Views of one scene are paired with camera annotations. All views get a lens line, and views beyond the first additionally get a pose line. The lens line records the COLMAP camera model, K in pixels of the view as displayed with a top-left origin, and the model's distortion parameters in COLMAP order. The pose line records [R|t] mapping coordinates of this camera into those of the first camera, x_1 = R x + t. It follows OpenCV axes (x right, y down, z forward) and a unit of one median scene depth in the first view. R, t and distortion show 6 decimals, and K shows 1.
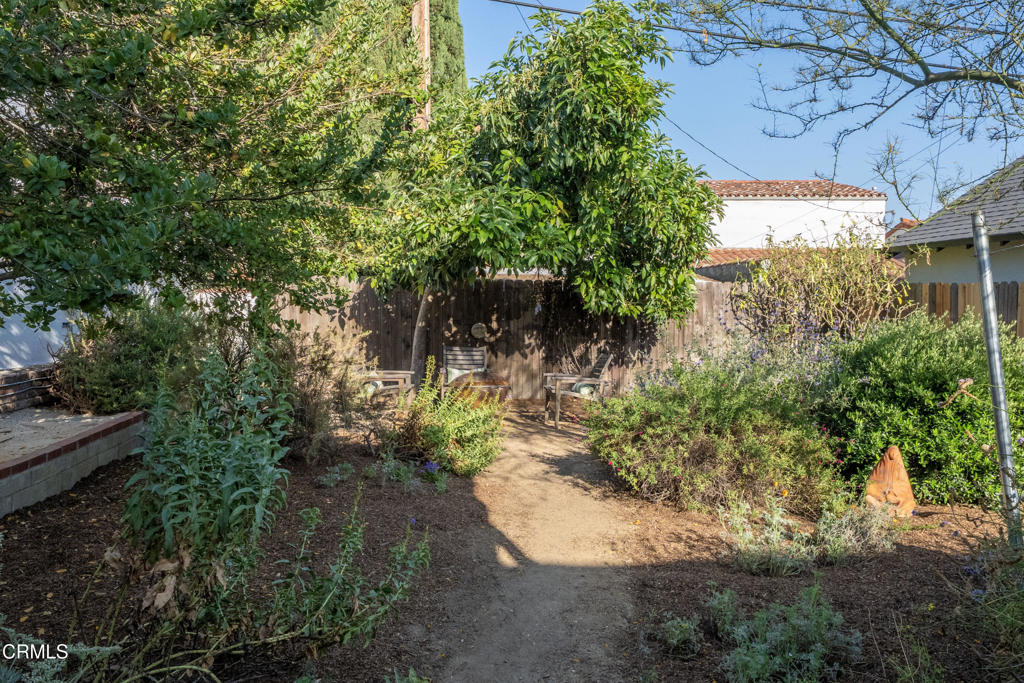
lens RADIAL K [[818.8, 0, 512.2], [0, 818.8, 341.9], [0, 0, 1]] dist [0.006321, 0.000429]
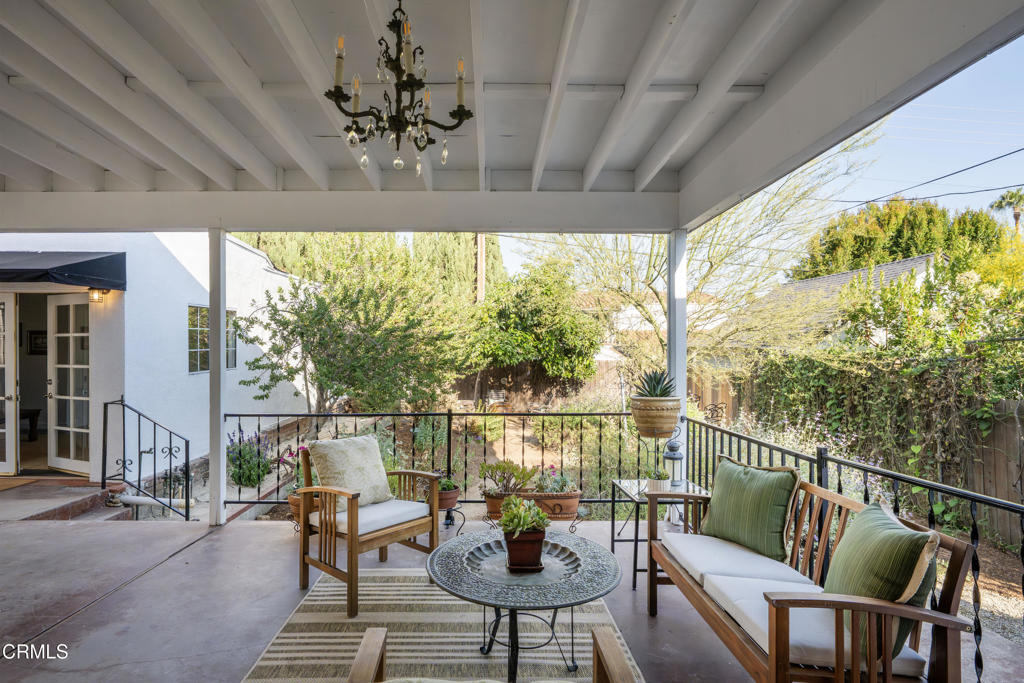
lens RADIAL K [[449.2, 0, 506.9], [0, 449.2, 345.4], [0, 0, 1]] dist [-0.000232, -0.000001]
pose [[0.998453, 0.009378, -0.054801, 0.041765], [-0.012957, 0.997781, -0.065314, -0.036843], [0.054066, 0.065923, 0.996359, -0.302940]]
